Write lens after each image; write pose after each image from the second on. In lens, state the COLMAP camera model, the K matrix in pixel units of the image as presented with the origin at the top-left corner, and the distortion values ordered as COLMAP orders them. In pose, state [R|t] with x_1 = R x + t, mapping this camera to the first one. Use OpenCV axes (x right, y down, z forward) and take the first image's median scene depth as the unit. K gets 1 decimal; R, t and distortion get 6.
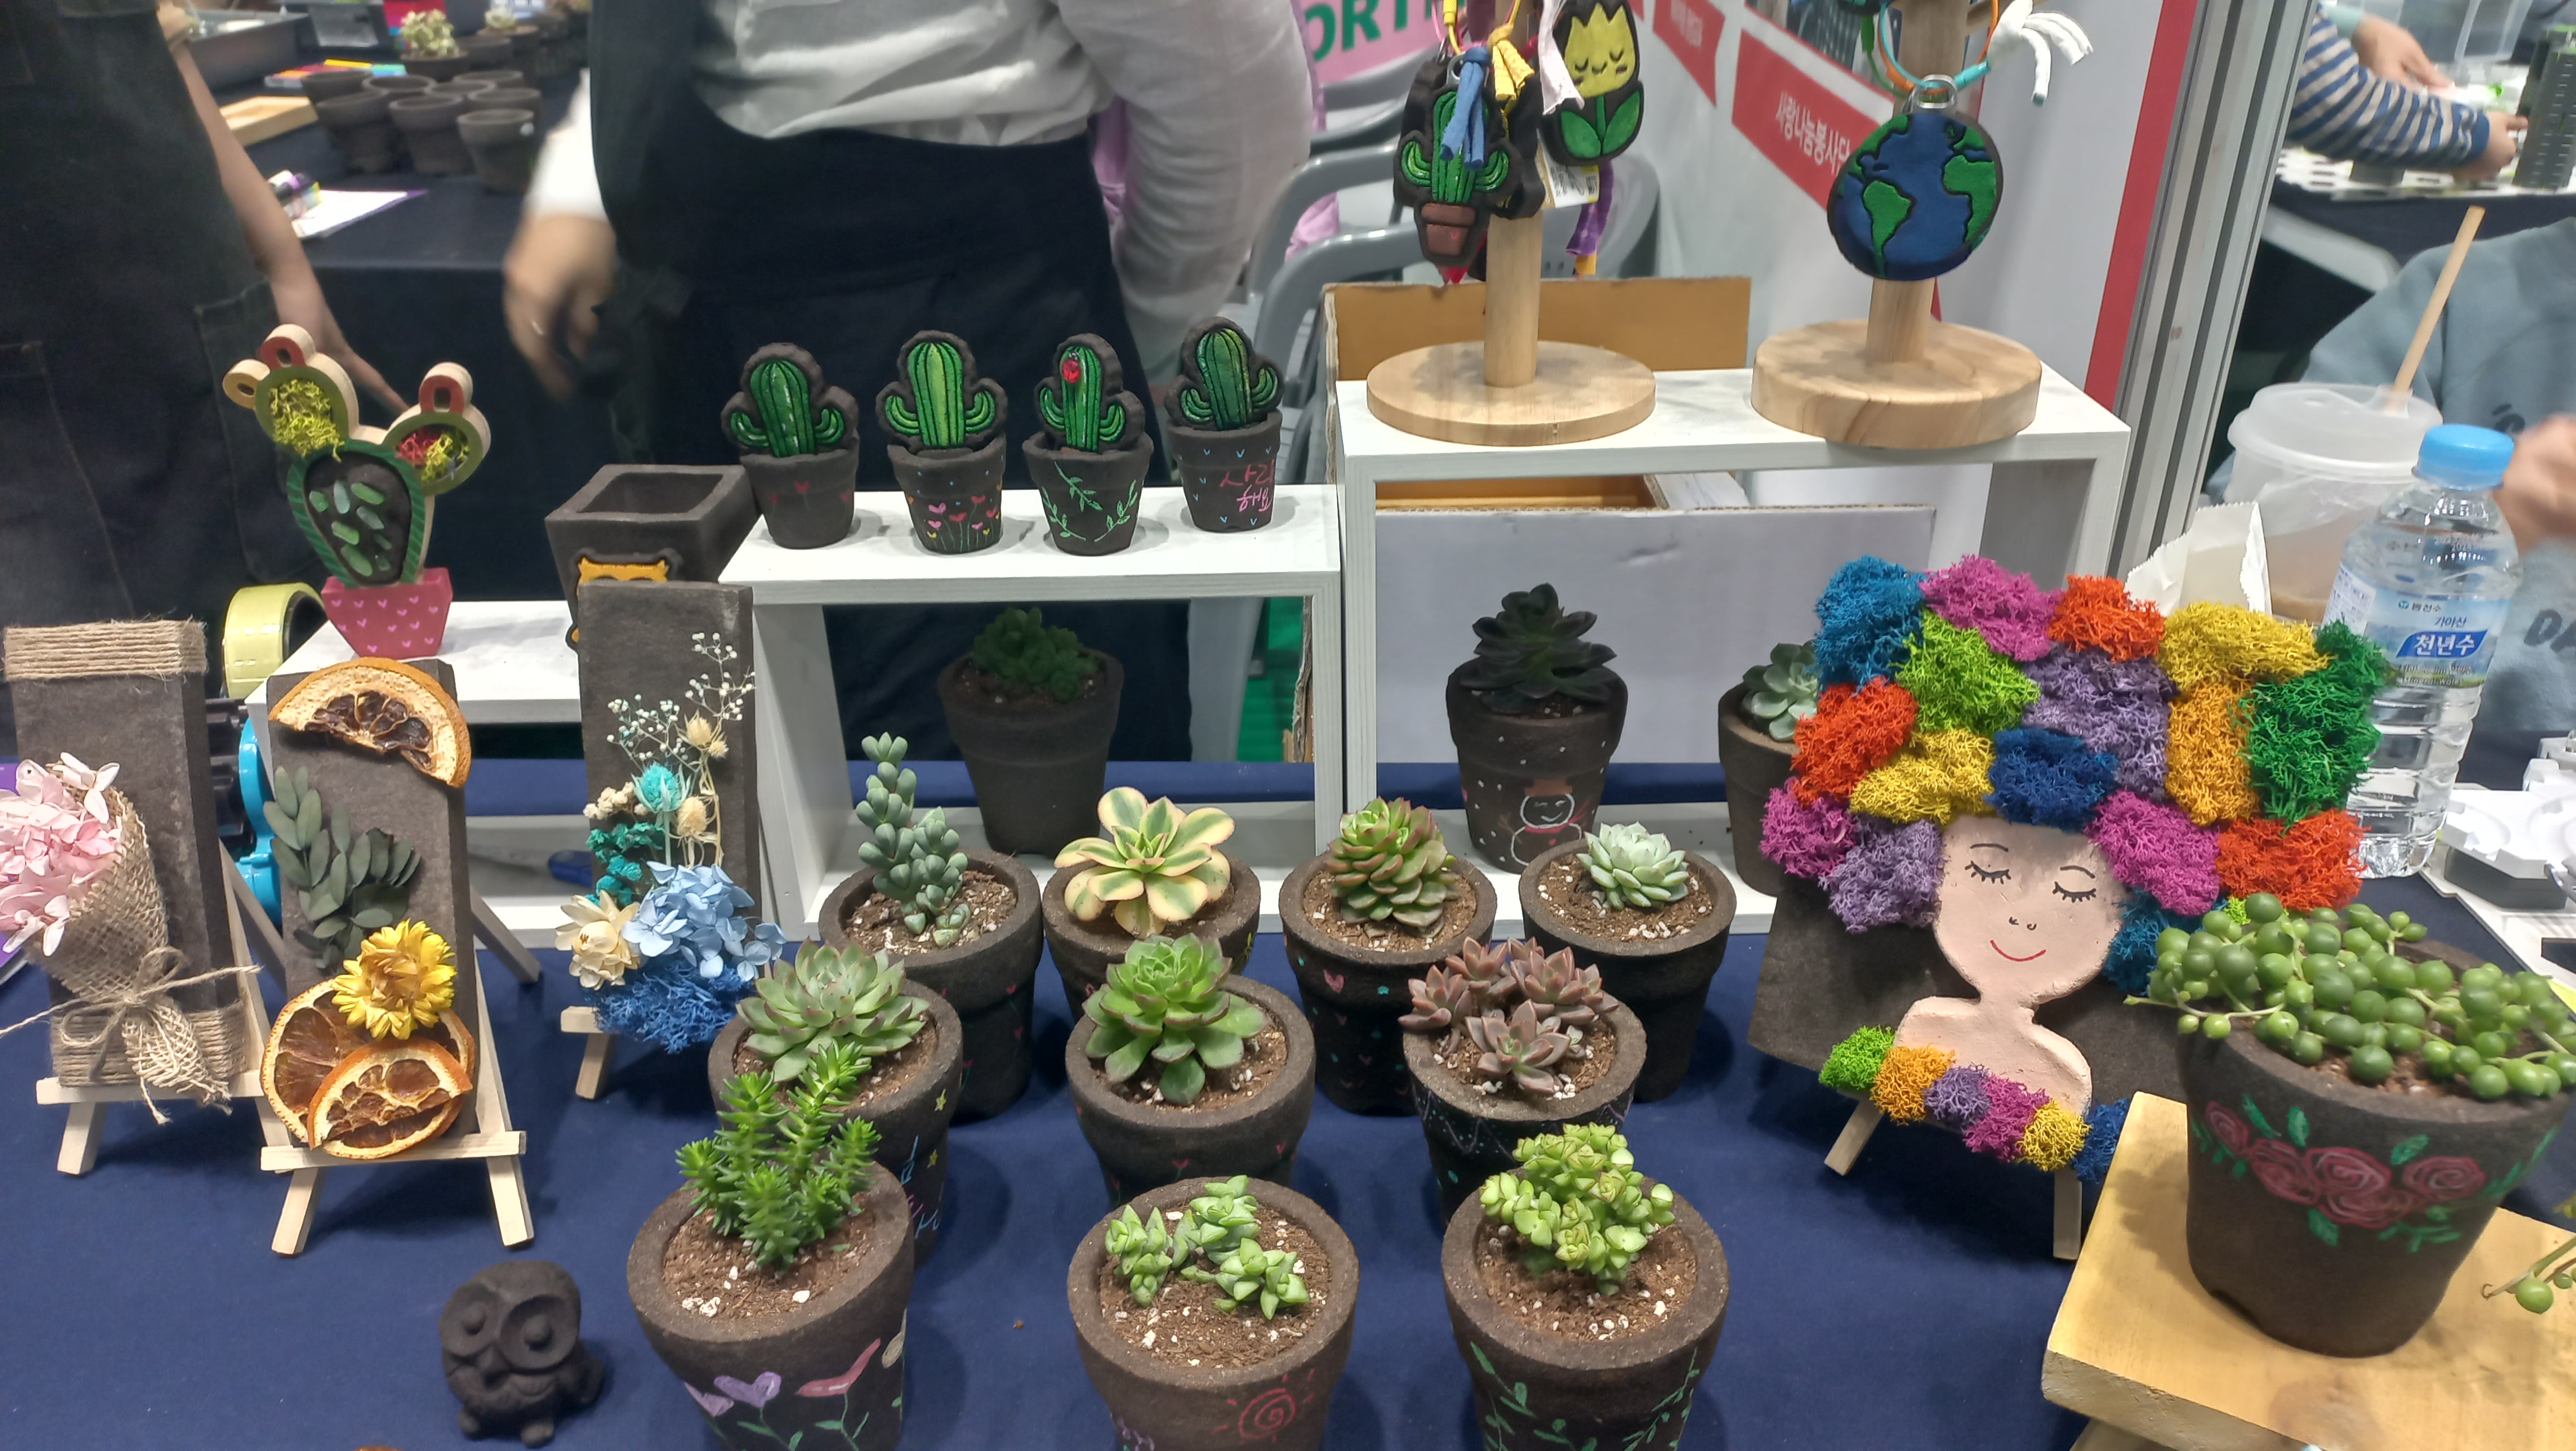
lens RADIAL K [[1887.3, 0, 1292.0], [0, 1887.3, 712.8], [0, 0, 1]] dist [0.032414, -0.003322]
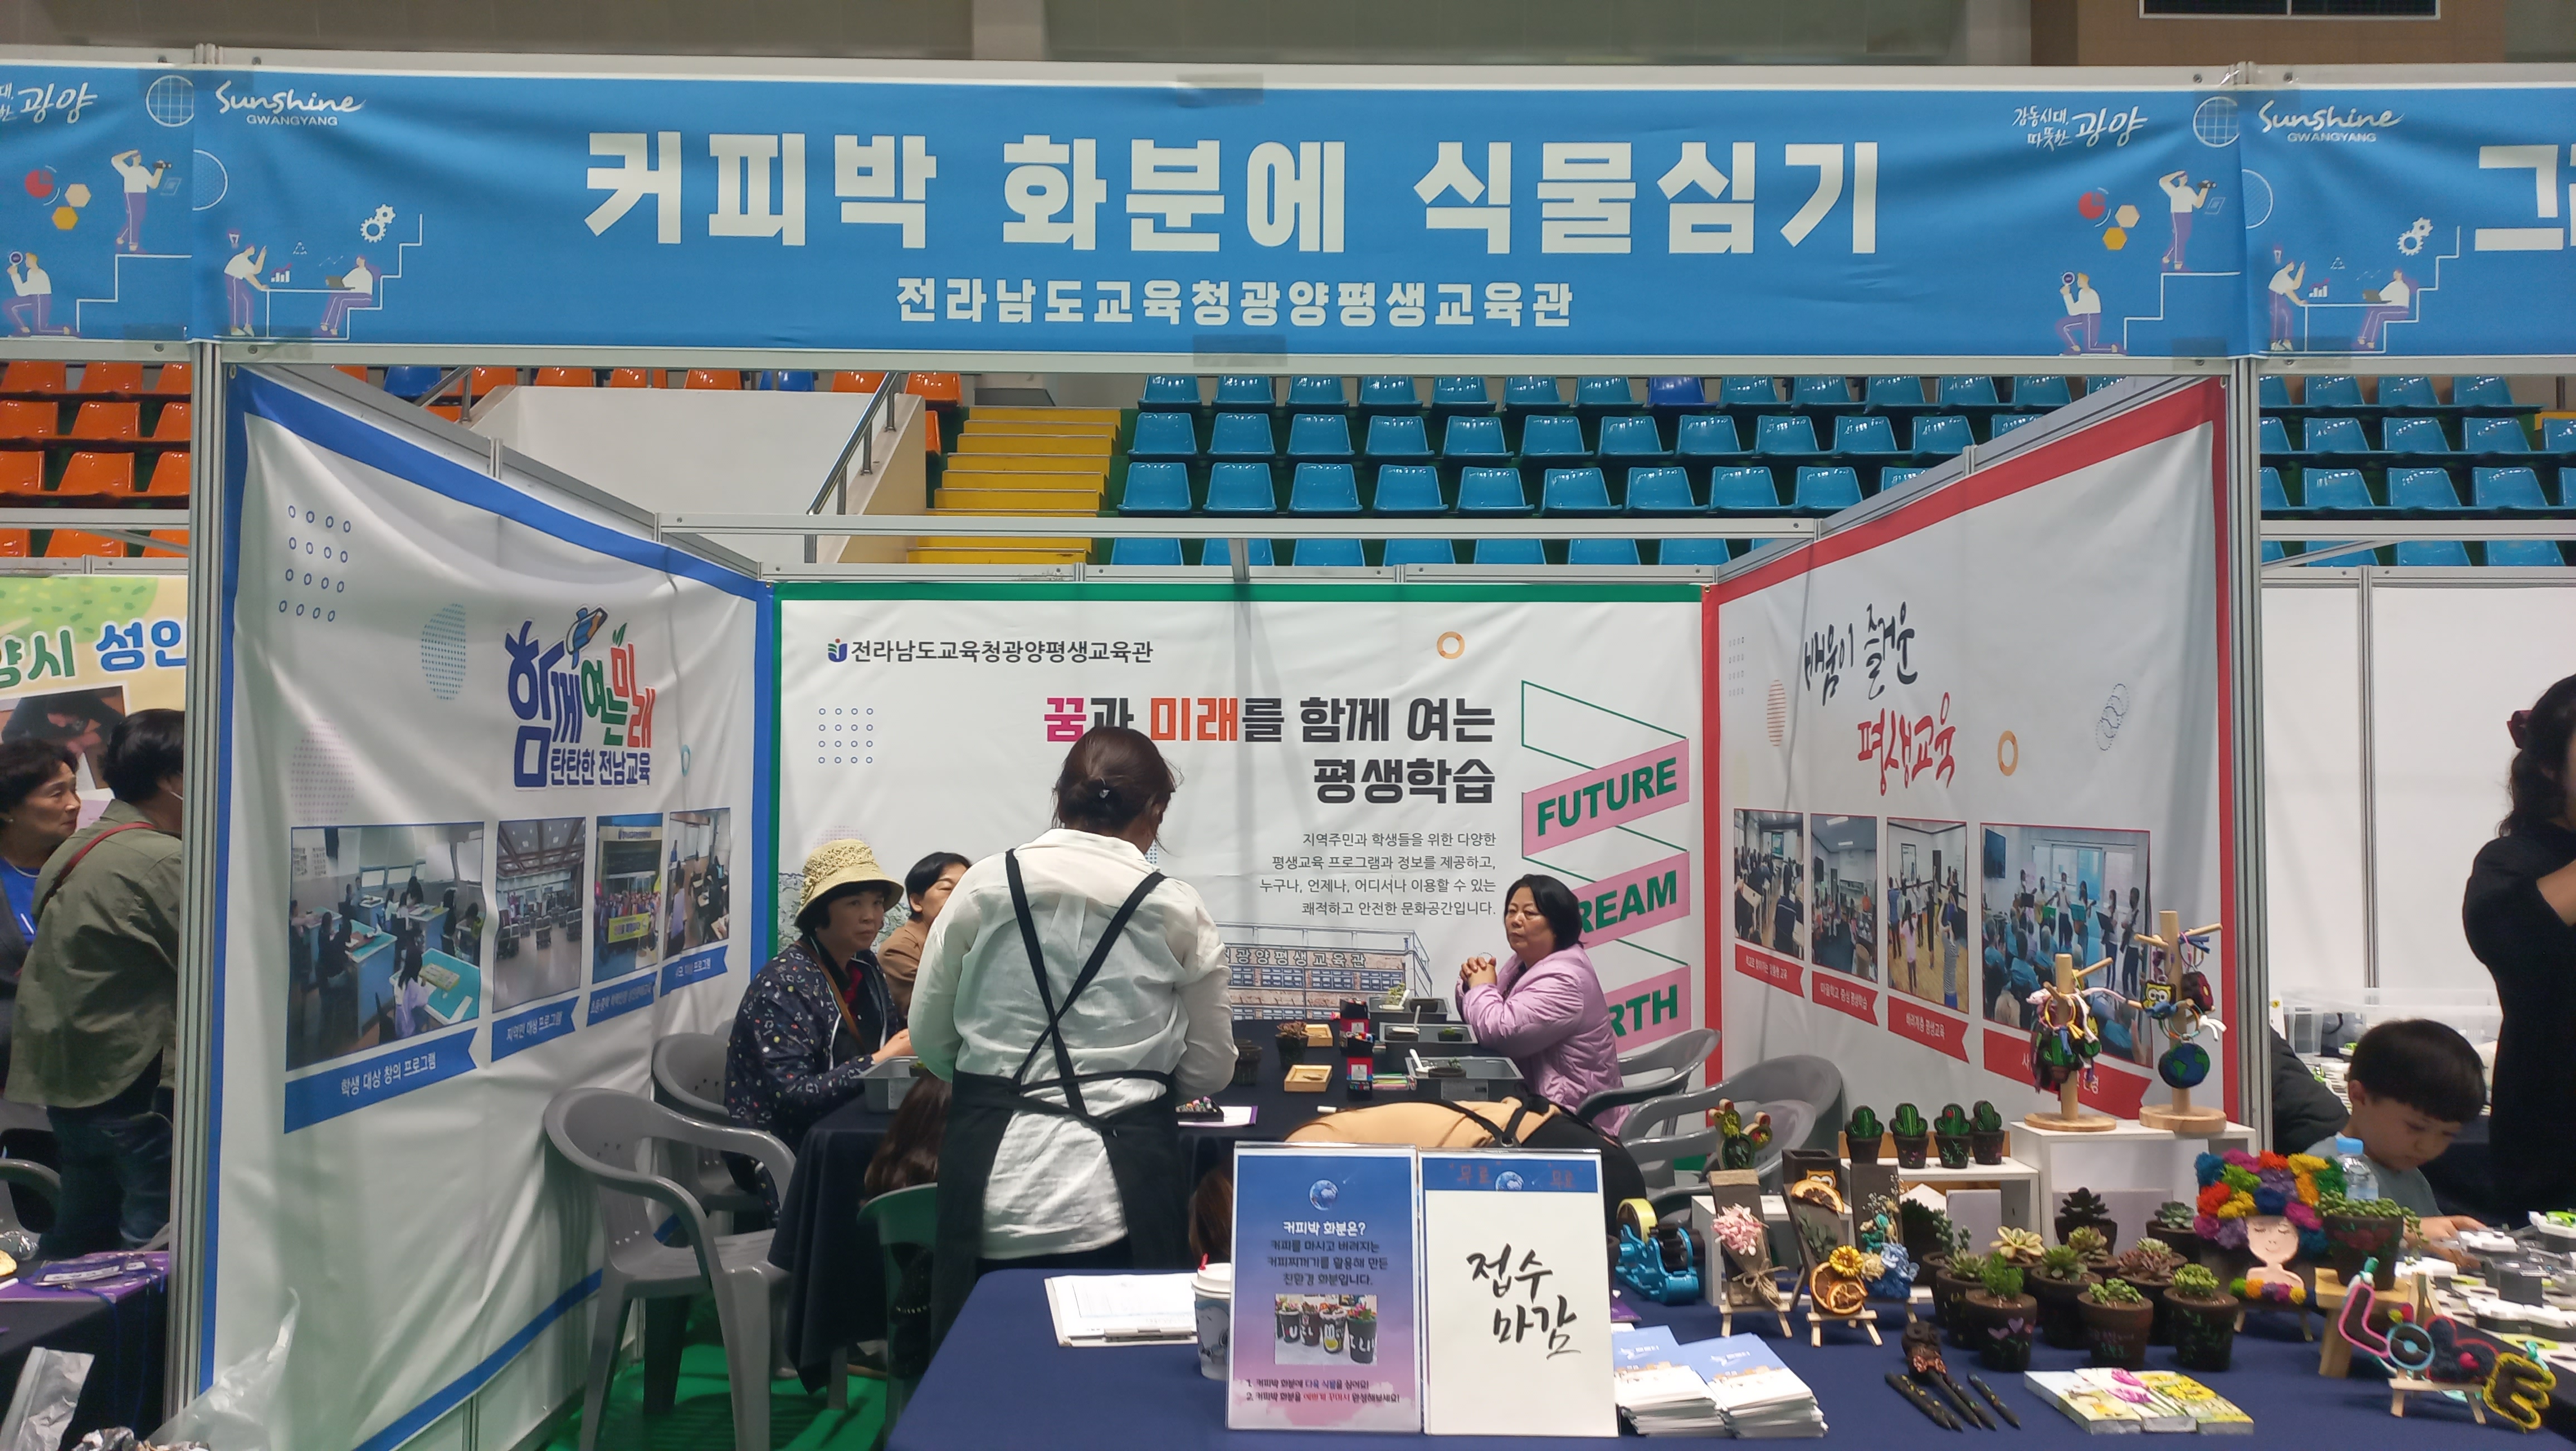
lens RADIAL K [[1799.8, 0, 1288.0], [0, 1799.8, 725.5], [0, 0, 1]] dist [0.051301, -0.002403]
pose [[0.997504, 0.019635, 0.067822, -1.860459], [0.017131, 0.864552, -0.502251, 1.021574], [-0.068497, 0.502159, 0.862058, -2.575017]]
